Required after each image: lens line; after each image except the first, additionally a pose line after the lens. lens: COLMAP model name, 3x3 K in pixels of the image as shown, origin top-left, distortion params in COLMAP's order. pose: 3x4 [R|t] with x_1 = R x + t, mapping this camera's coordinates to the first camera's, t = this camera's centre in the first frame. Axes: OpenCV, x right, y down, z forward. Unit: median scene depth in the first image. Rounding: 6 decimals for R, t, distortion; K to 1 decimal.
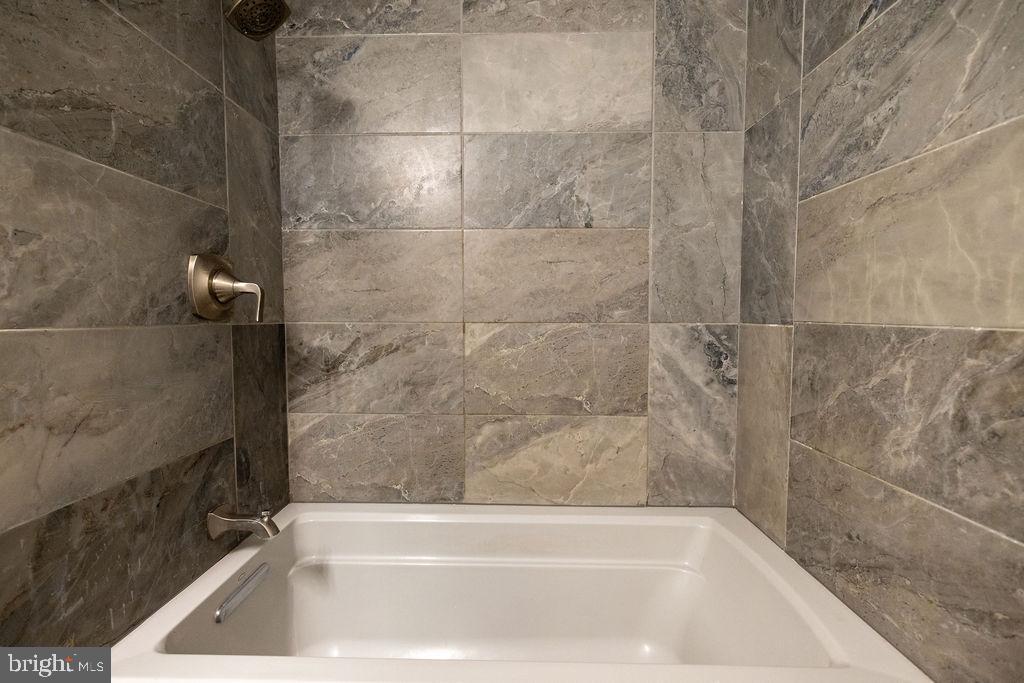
lens RADIAL K [[483.0, 0, 507.4], [0, 483.0, 339.6], [0, 0, 1]] dist [-0.000641, 0.000770]
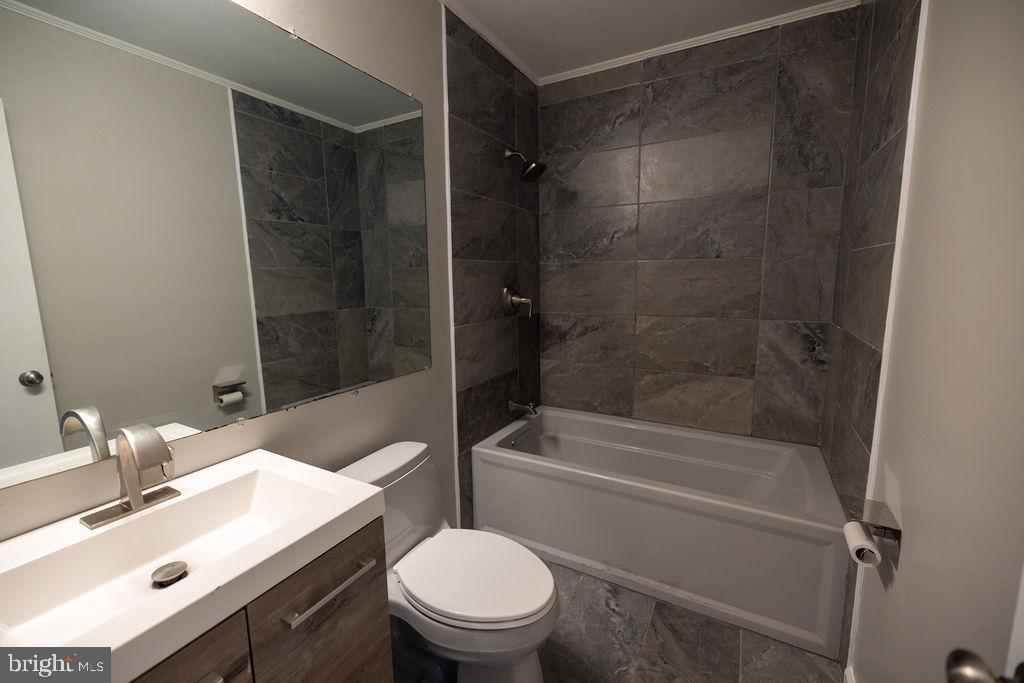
lens RADIAL K [[427.3, 0, 509.3], [0, 427.3, 340.0], [0, 0, 1]] dist [0.002684, -0.000557]
pose [[0.883844, 0.058864, -0.464063, 0.229568], [-0.012047, 0.994586, 0.103213, -0.100743], [0.467626, -0.085634, 0.879769, -0.572042]]
